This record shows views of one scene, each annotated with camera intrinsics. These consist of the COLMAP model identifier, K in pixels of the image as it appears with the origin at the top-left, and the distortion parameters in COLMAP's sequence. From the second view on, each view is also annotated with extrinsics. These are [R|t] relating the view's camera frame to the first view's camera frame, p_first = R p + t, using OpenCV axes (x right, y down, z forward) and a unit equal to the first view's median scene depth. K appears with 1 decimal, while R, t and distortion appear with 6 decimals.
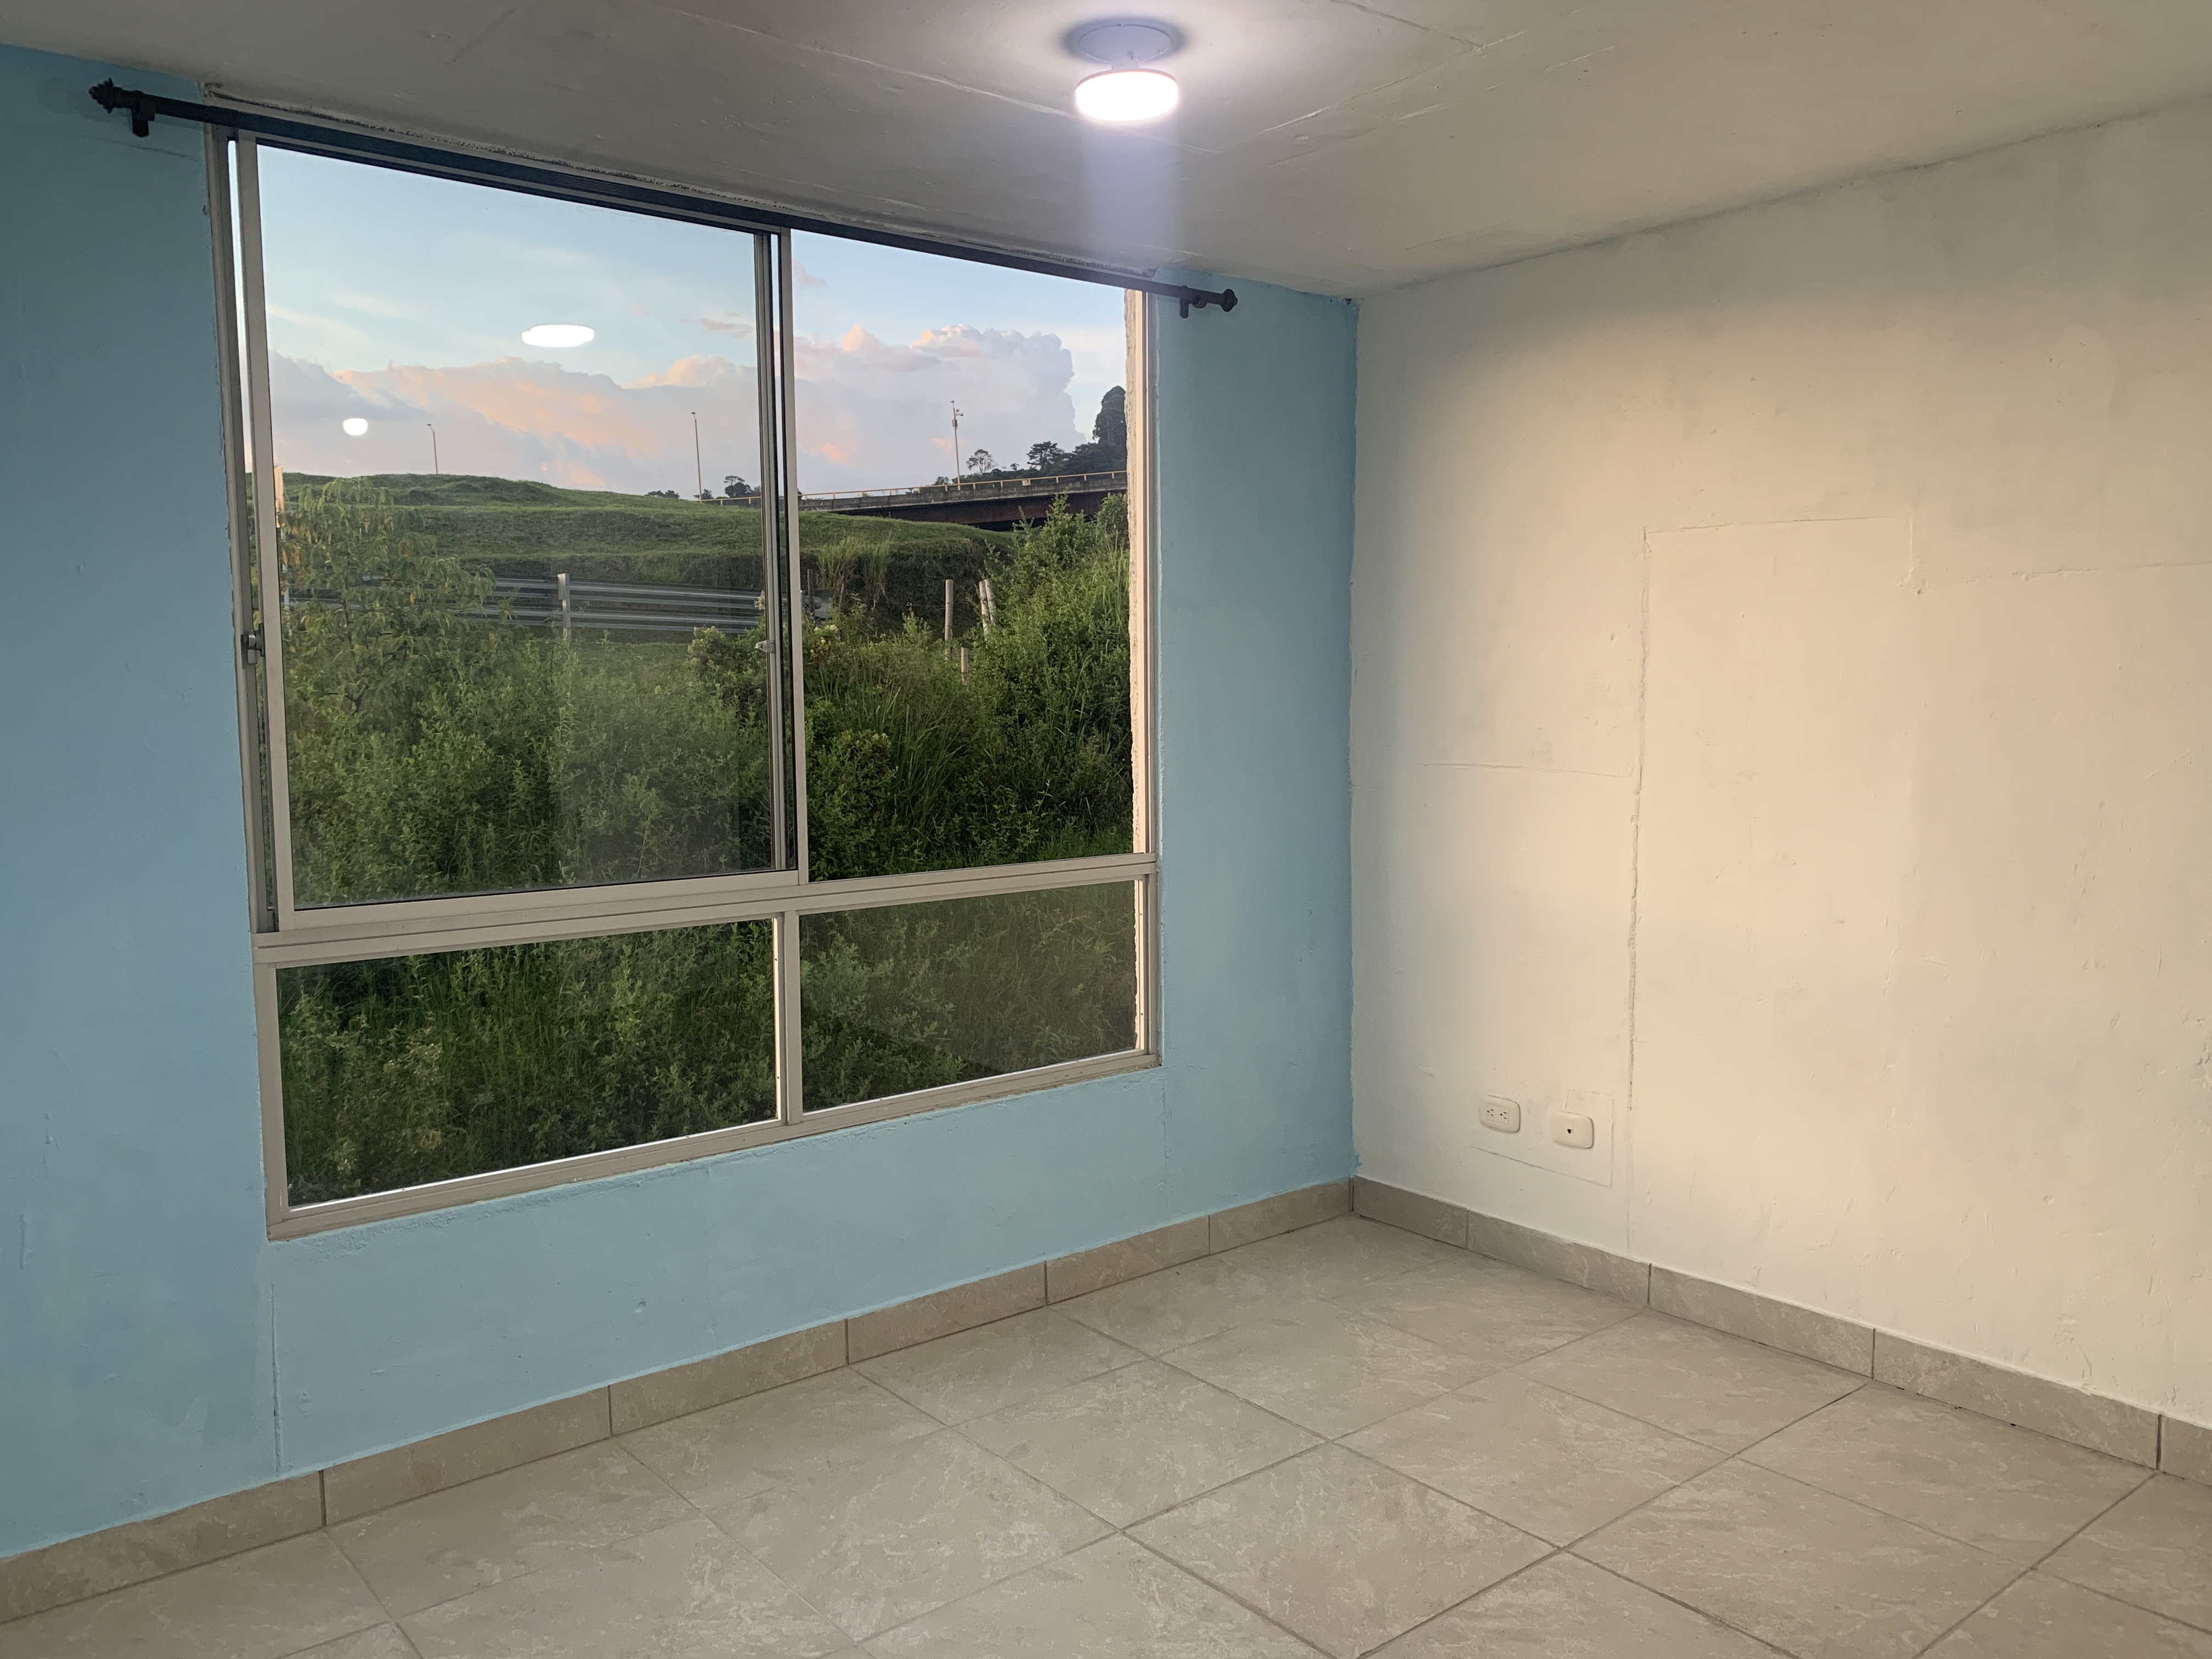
lens RADIAL K [[1692.2, 0, 1105.3], [0, 1692.2, 835.0], [0, 0, 1]] dist [0.007694, -0.004744]
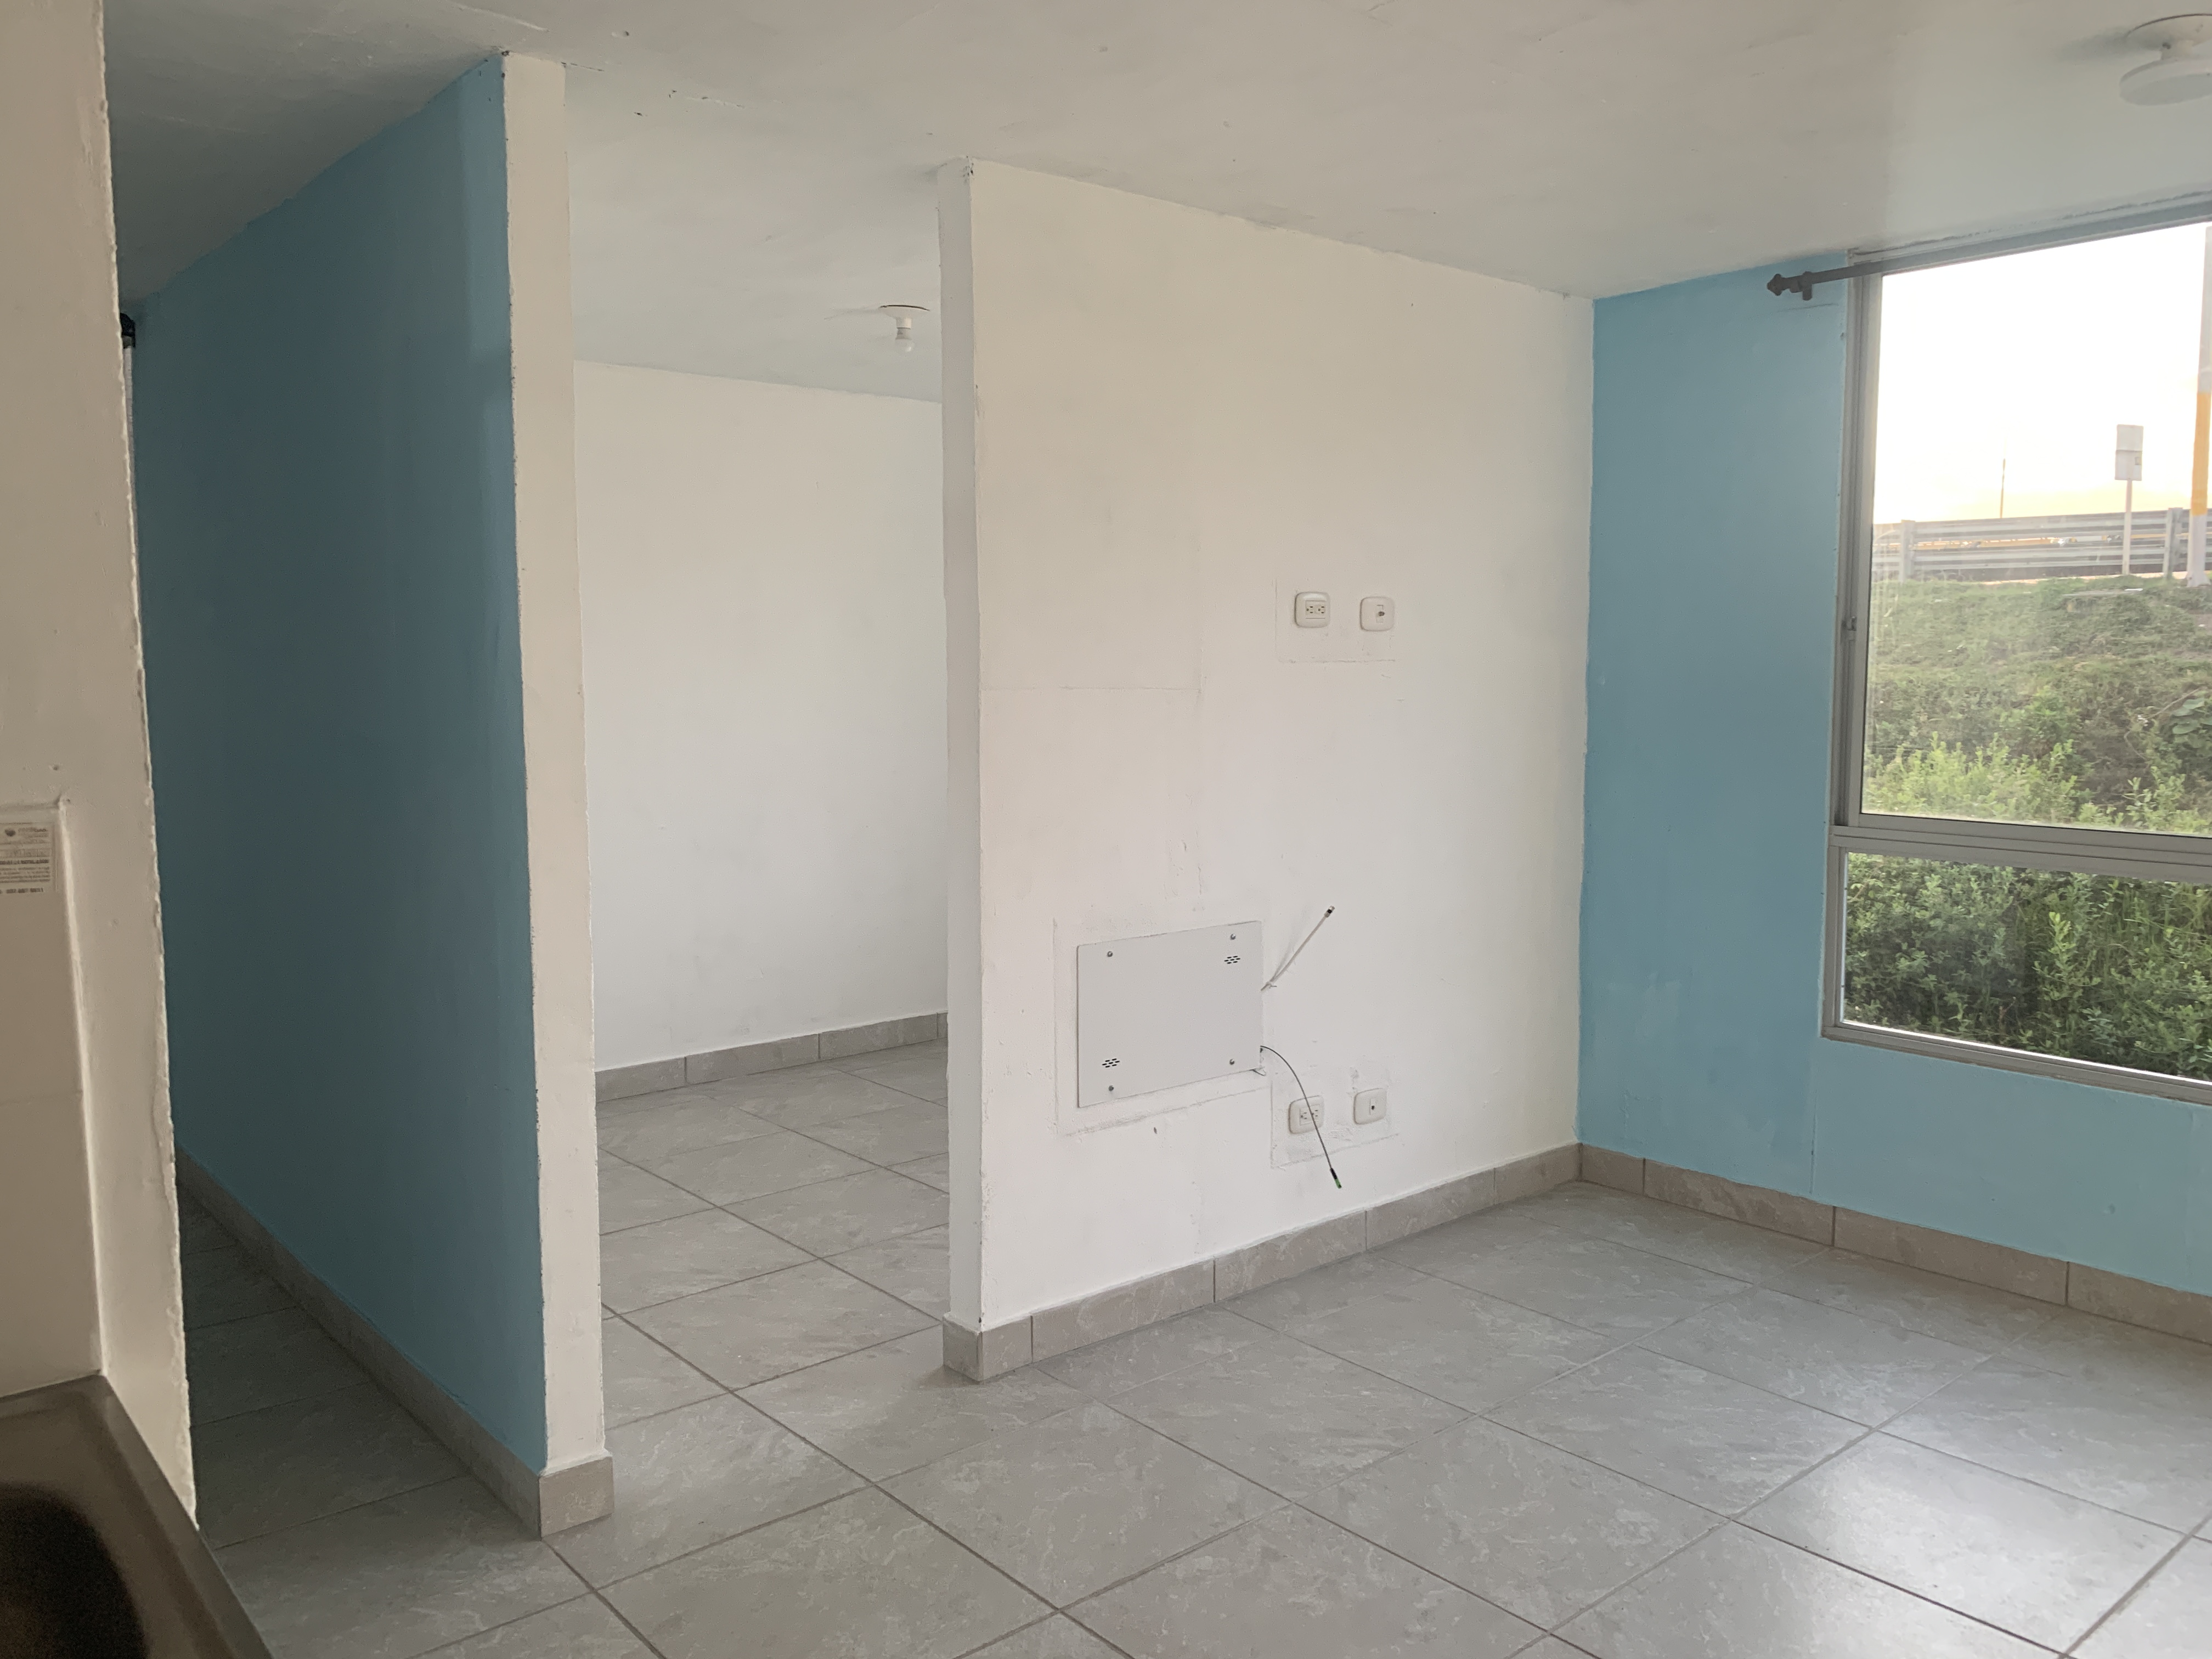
lens RADIAL K [[1692.2, 0, 1105.3], [0, 1692.2, 835.0], [0, 0, 1]] dist [0.007694, -0.004744]
pose [[0.021873, 0.112140, -0.993452, 0.950196], [-0.082493, 0.990503, 0.109991, -0.043239], [0.996352, 0.079547, 0.030916, 0.334153]]
